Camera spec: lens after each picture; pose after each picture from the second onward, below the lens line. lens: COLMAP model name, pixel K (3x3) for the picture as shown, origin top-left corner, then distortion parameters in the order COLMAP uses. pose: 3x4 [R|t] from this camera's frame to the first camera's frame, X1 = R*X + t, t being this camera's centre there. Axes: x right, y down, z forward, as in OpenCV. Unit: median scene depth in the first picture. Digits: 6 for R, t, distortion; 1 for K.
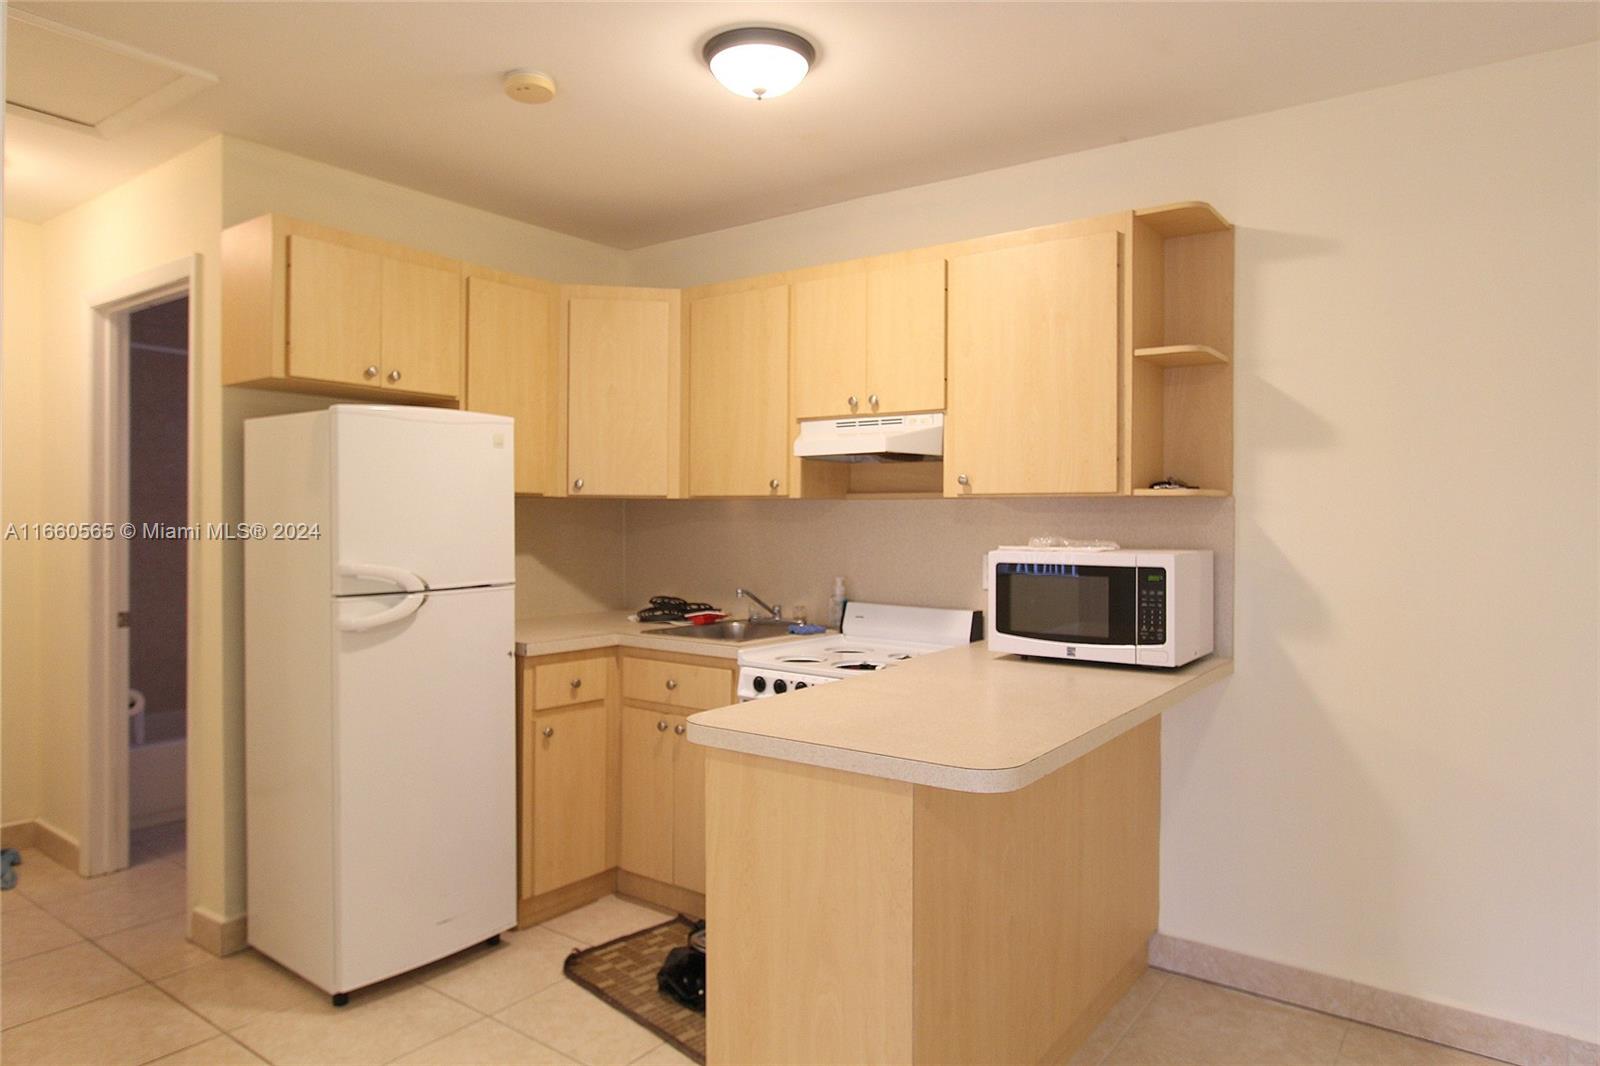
lens RADIAL K [[995.8, 0, 802.1], [0, 995.8, 525.1], [0, 0, 1]] dist [-0.008685, 0.000264]
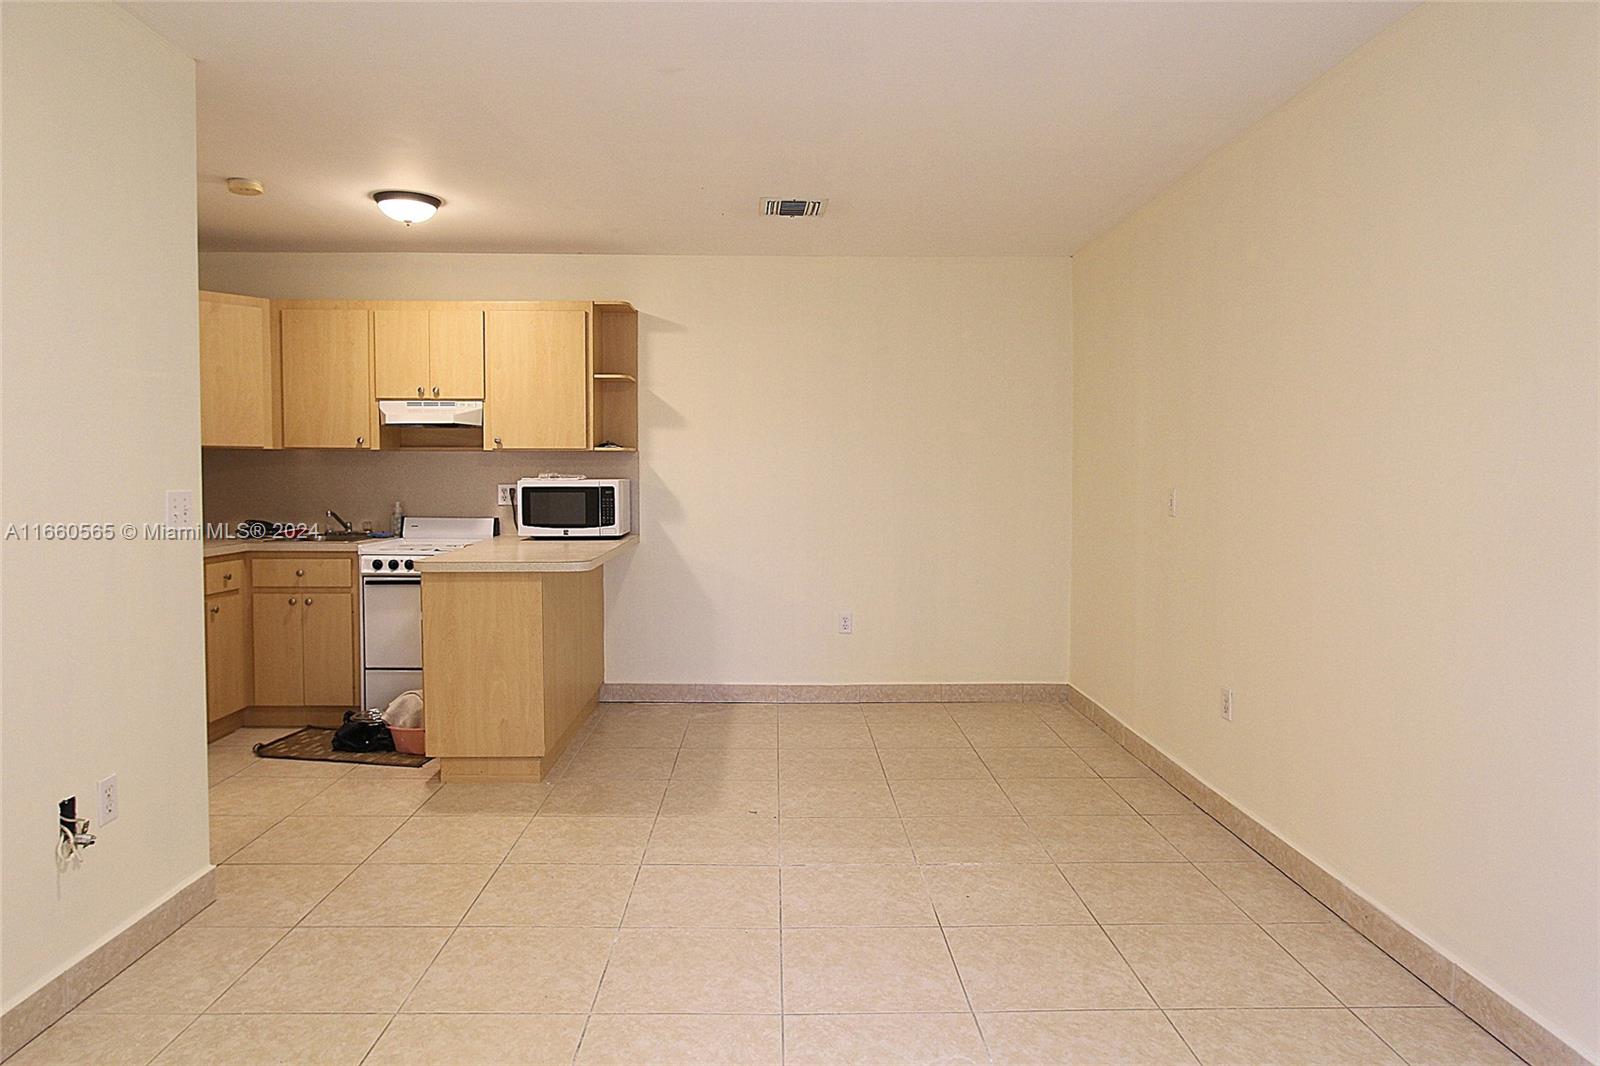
lens RADIAL K [[995.8, 0, 802.1], [0, 995.8, 525.1], [0, 0, 1]] dist [-0.008685, 0.000264]
pose [[0.786900, -0.034658, 0.616107, -0.488829], [0.005290, 0.998764, 0.049427, 0.018643], [-0.617058, -0.035635, 0.786110, -0.692503]]
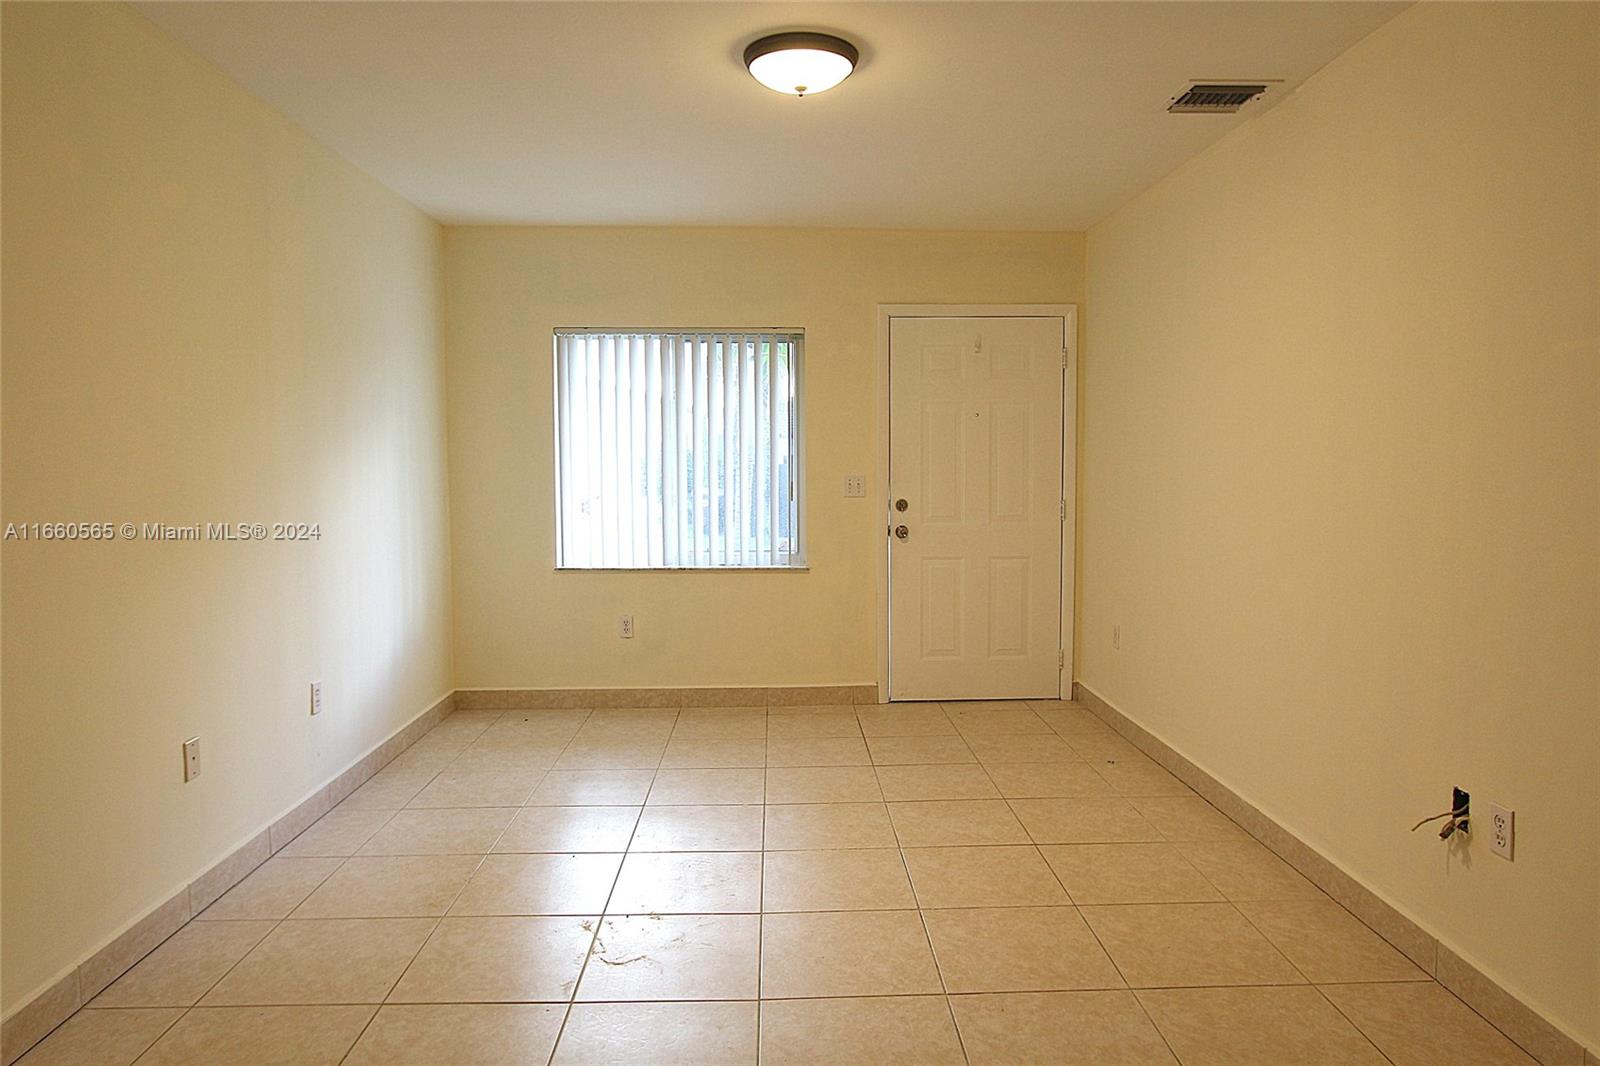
lens RADIAL K [[995.8, 0, 802.1], [0, 995.8, 525.1], [0, 0, 1]] dist [-0.008685, 0.000264]
pose [[-0.791202, 0.041608, -0.610137, 1.278346], [-0.007082, 0.996993, 0.077172, -0.016999], [0.611513, 0.065379, -0.788528, 1.732270]]
